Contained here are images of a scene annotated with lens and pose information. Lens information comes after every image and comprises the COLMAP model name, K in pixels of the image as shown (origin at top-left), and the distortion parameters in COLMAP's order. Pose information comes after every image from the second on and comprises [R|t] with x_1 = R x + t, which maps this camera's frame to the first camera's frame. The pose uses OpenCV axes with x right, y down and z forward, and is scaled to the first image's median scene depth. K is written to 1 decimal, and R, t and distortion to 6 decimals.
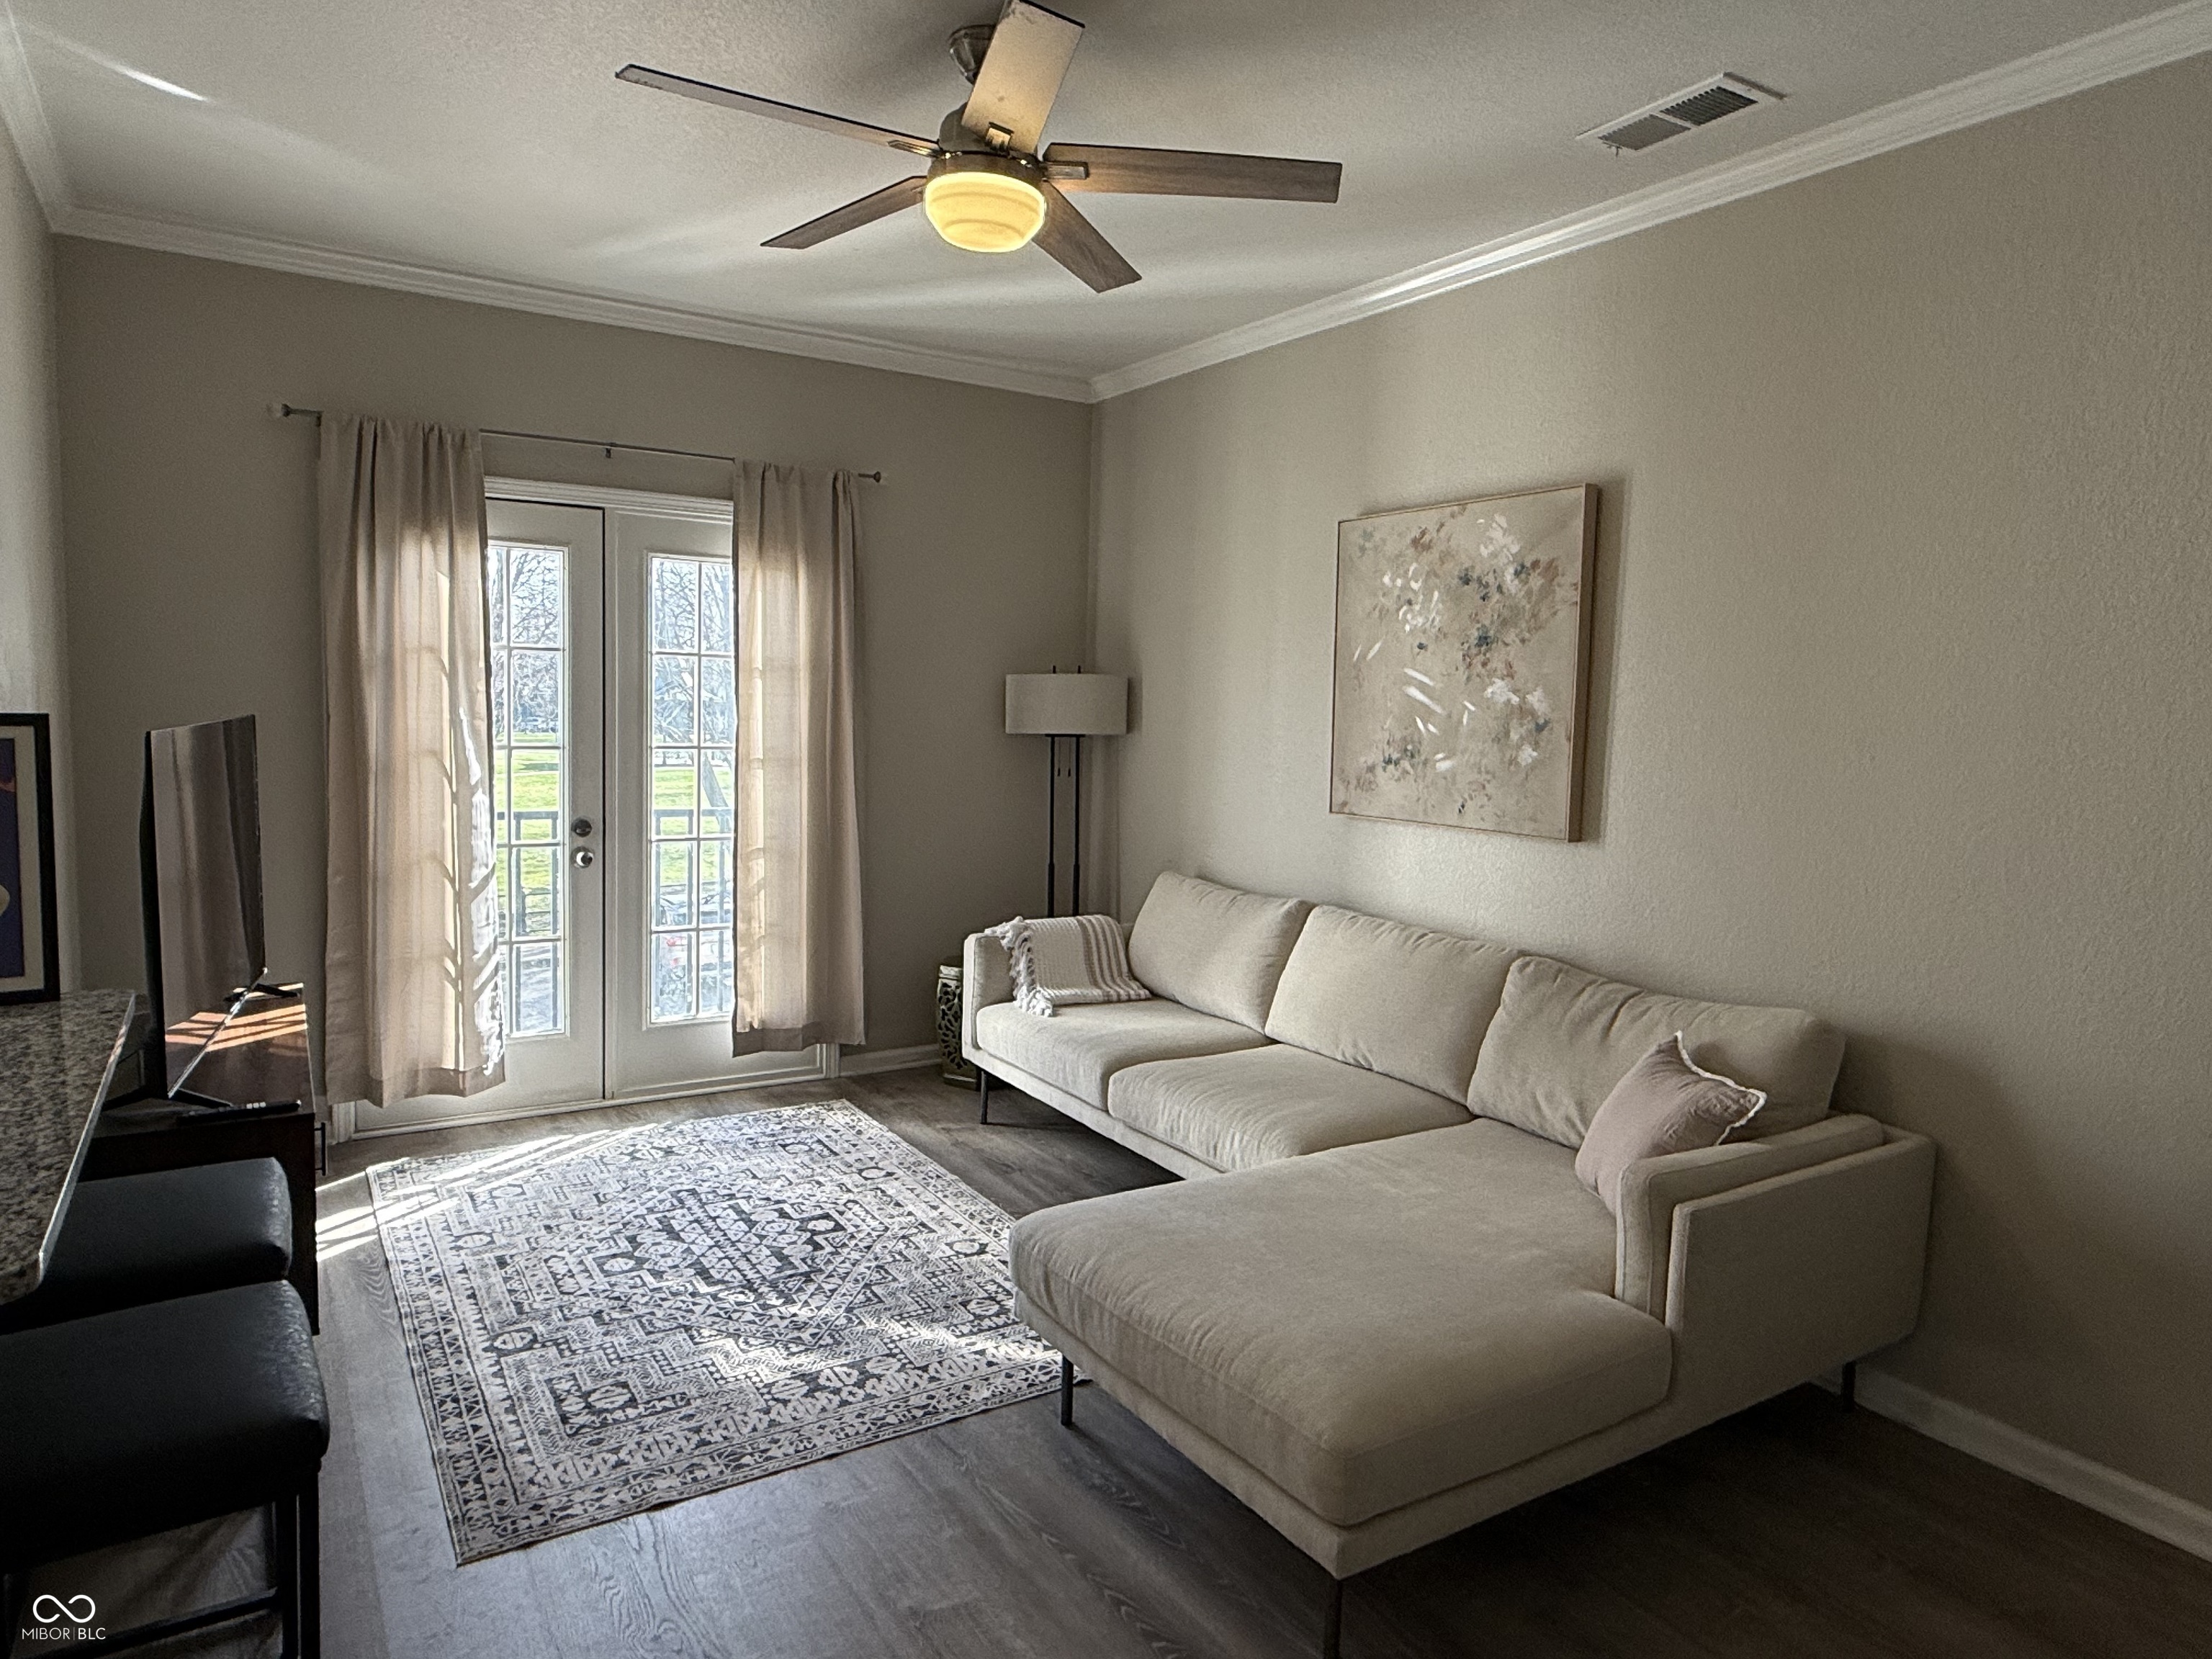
lens RADIAL K [[1351.9, 0, 1099.2], [0, 1351.9, 823.5], [0, 0, 1]] dist [0.002508, -0.000795]
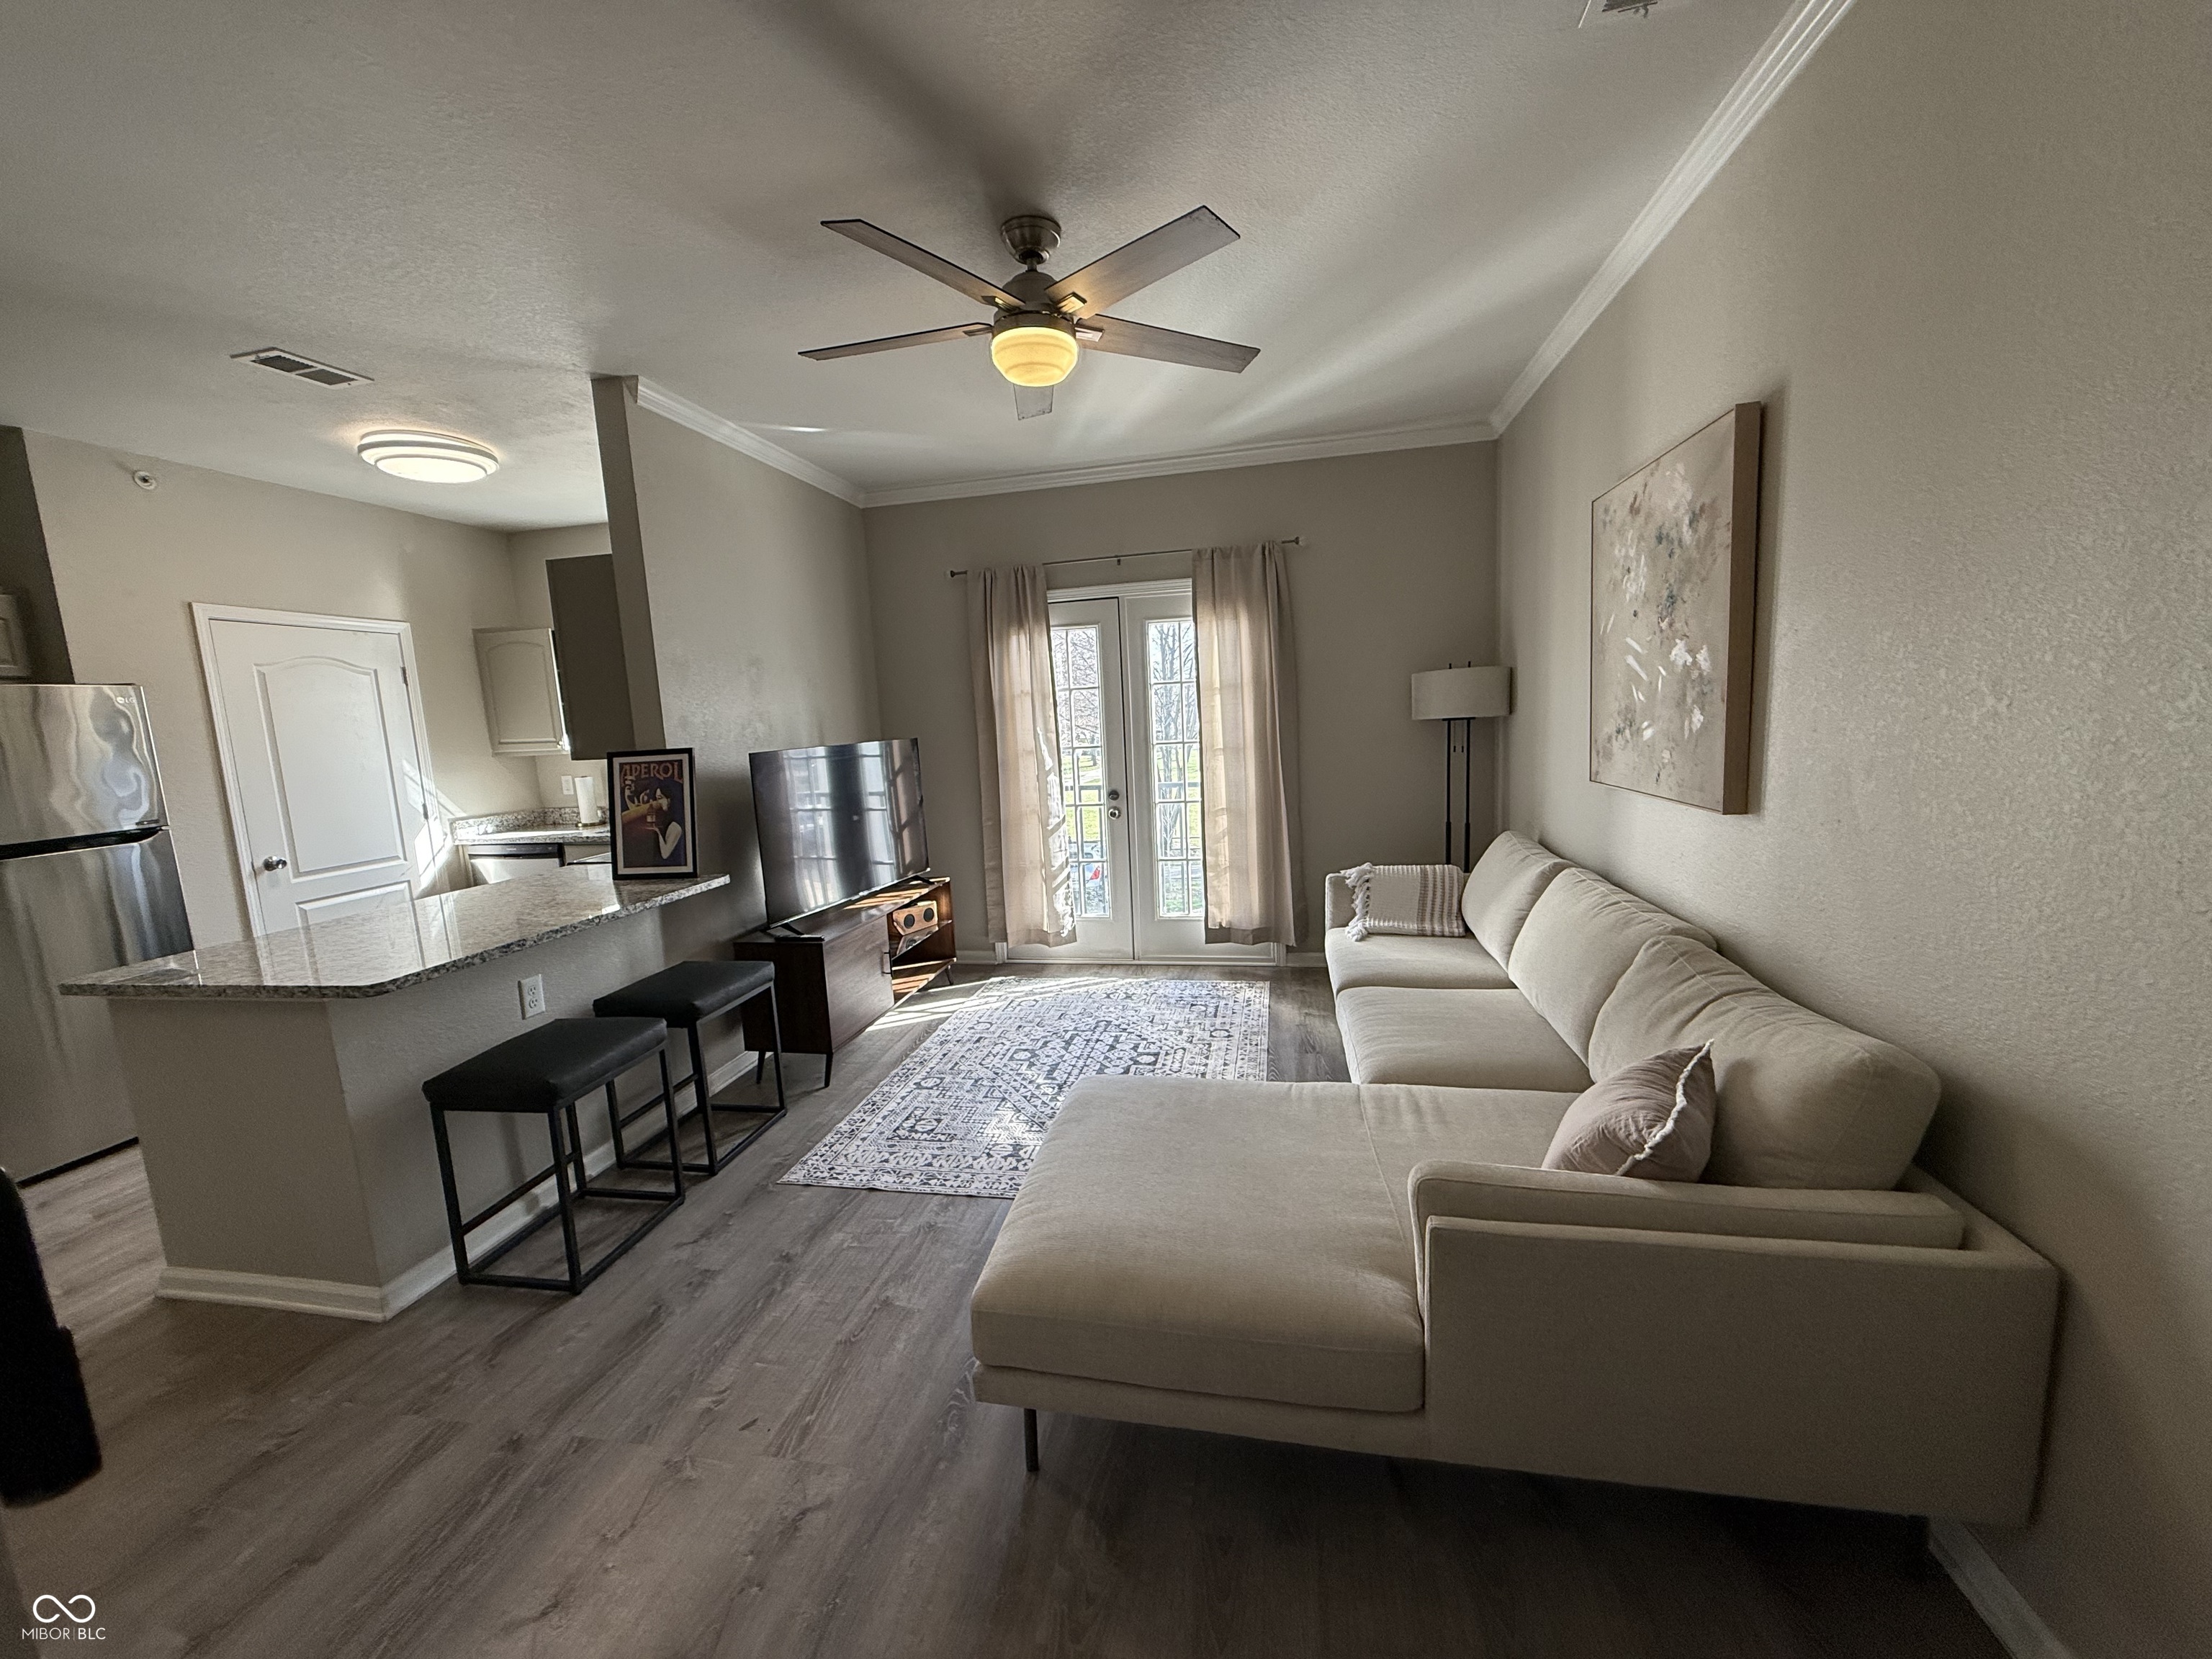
lens RADIAL K [[873.8, 0, 1100.6], [0, 873.8, 831.4], [0, 0, 1]] dist [-0.001805, 0.000240]
pose [[0.716668, 0.029365, -0.696796, 0.424467], [0.007578, 0.998726, 0.049883, -0.006598], [0.697373, -0.041030, 0.715533, 0.271369]]
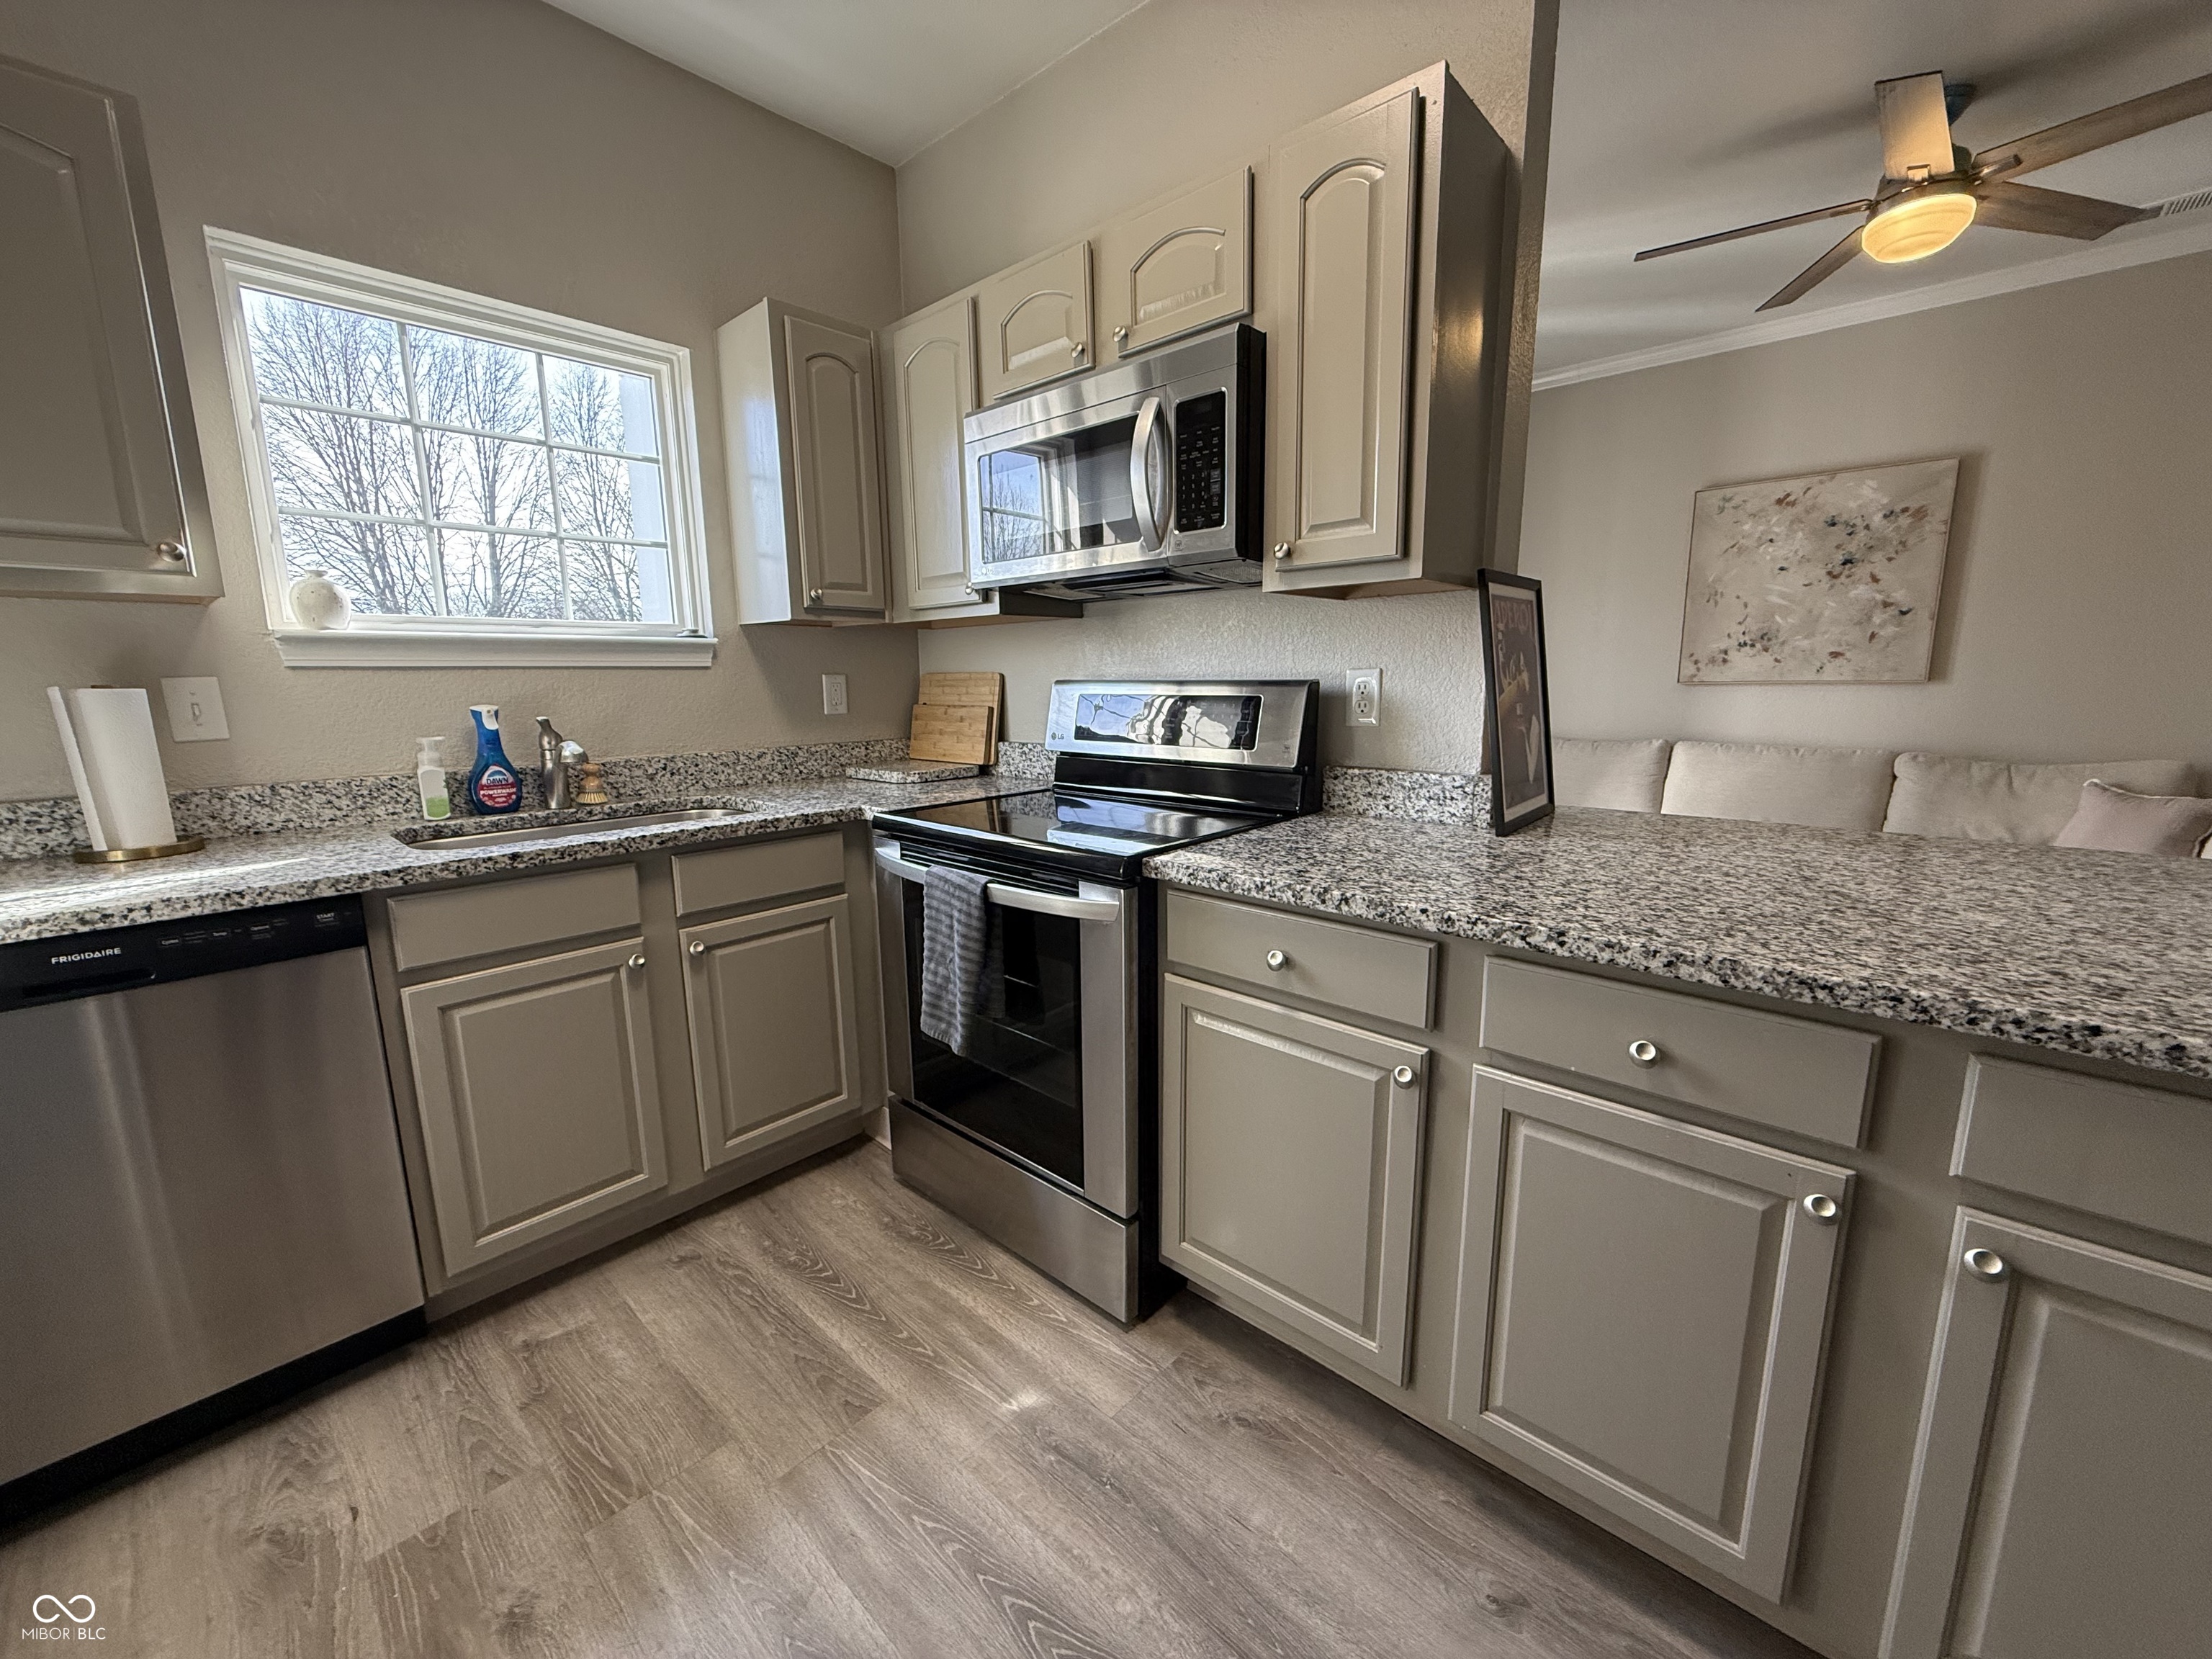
lens RADIAL K [[873.8, 0, 1098.7], [0, 873.8, 832.3], [0, 0, 1]] dist [-0.001805, 0.000240]
pose [[0.966511, -0.085613, 0.241924, -0.843738], [0.063624, 0.993219, 0.097303, 0.026459], [-0.248614, -0.078653, 0.965404, 0.193468]]
